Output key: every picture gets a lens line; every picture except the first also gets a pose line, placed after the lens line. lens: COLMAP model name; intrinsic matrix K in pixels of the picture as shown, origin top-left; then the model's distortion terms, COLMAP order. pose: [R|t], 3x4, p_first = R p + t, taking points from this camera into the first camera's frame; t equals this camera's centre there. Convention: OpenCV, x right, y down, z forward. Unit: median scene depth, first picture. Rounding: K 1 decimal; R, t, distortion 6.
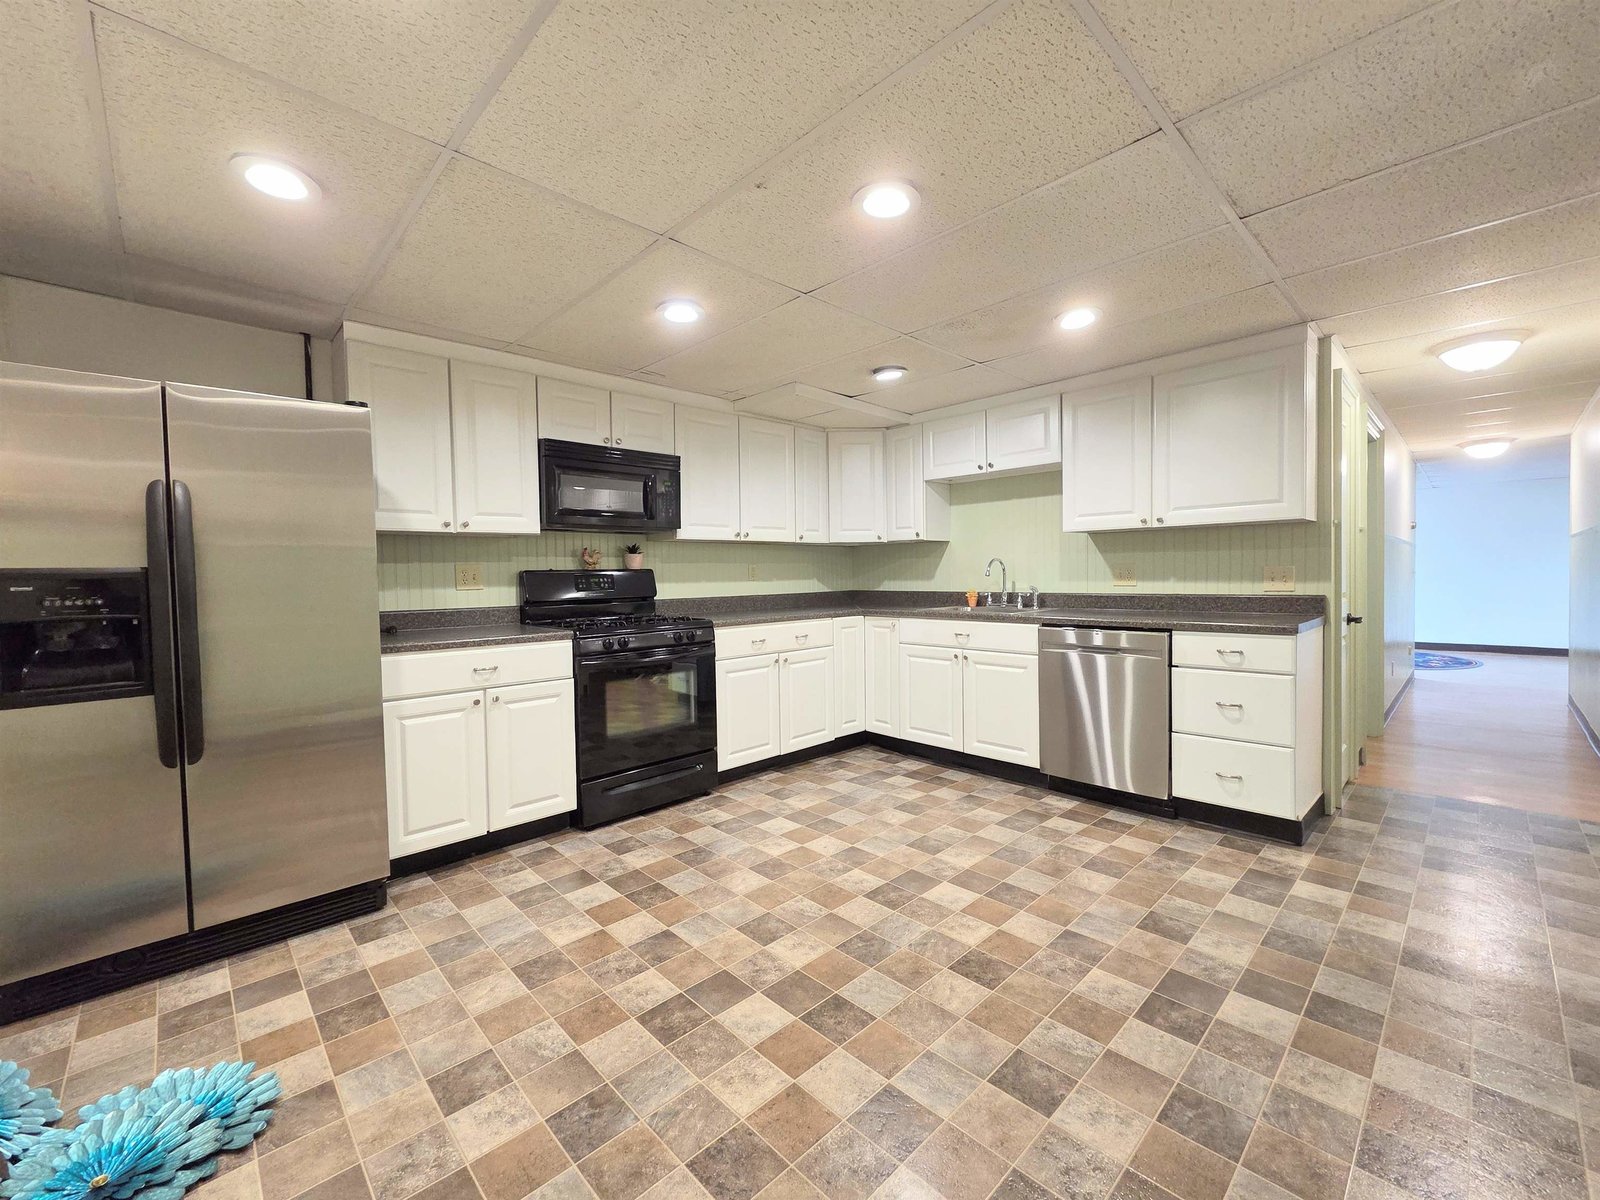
lens RADIAL K [[663.6, 0, 793.5], [0, 663.6, 593.8], [0, 0, 1]] dist [-0.000304, -0.000018]
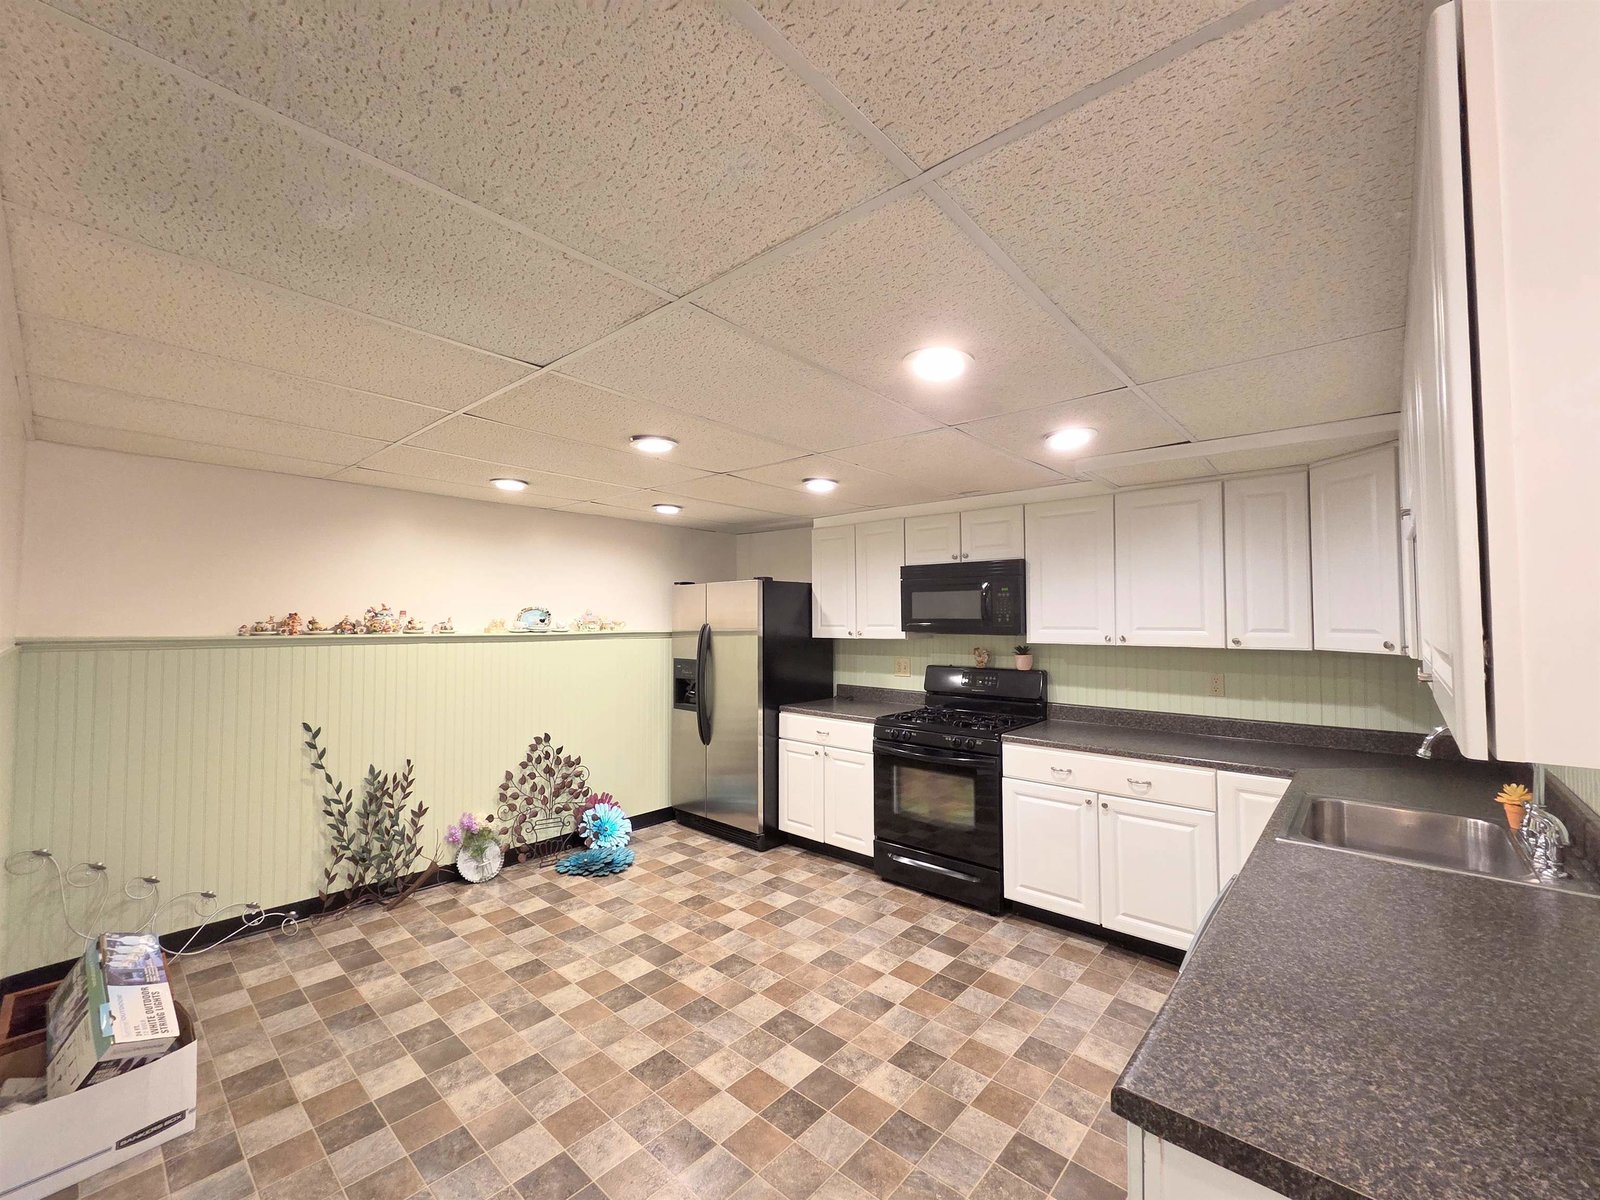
lens RADIAL K [[651.0, 0, 803.7], [0, 651.0, 613.7], [0, 0, 1]] dist [0.000344, 0.000122]
pose [[0.084611, -0.007044, -0.996389, 0.982742], [-0.047435, 0.998813, -0.011089, -0.133135], [0.995284, 0.048202, 0.084176, 0.796732]]
